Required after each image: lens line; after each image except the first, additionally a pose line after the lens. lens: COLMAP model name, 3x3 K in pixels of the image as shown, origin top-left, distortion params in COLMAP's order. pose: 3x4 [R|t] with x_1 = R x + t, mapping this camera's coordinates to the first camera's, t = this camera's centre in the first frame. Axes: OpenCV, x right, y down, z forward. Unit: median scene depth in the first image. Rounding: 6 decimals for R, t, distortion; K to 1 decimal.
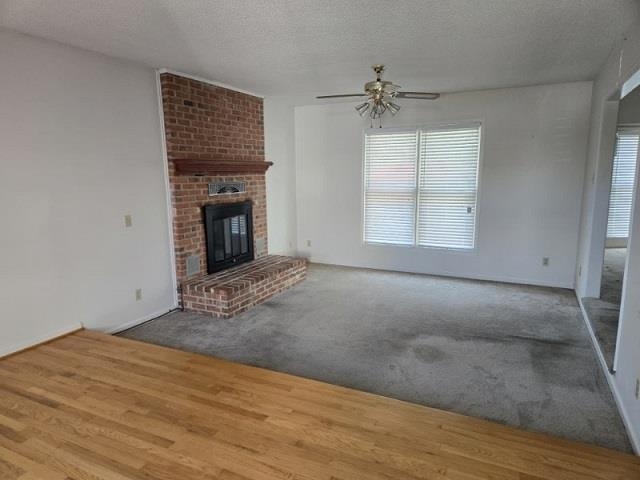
lens RADIAL K [[427.4, 0, 320.2], [0, 427.4, 246.0], [0, 0, 1]] dist [0.047315, -0.004503]
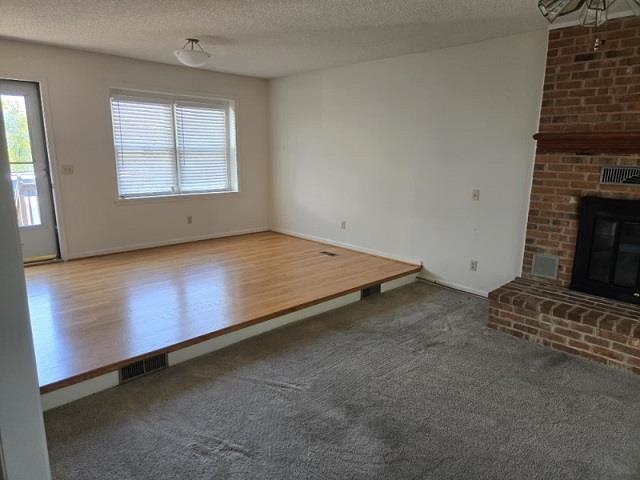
lens RADIAL K [[427.4, 0, 320.2], [0, 427.4, 235.7], [0, 0, 1]] dist [0.047315, -0.004503]
pose [[-0.345775, 0.176733, -0.921523, 0.589758], [-0.192158, 0.947950, 0.253903, -0.135311], [0.918431, 0.264871, -0.293817, 0.847393]]
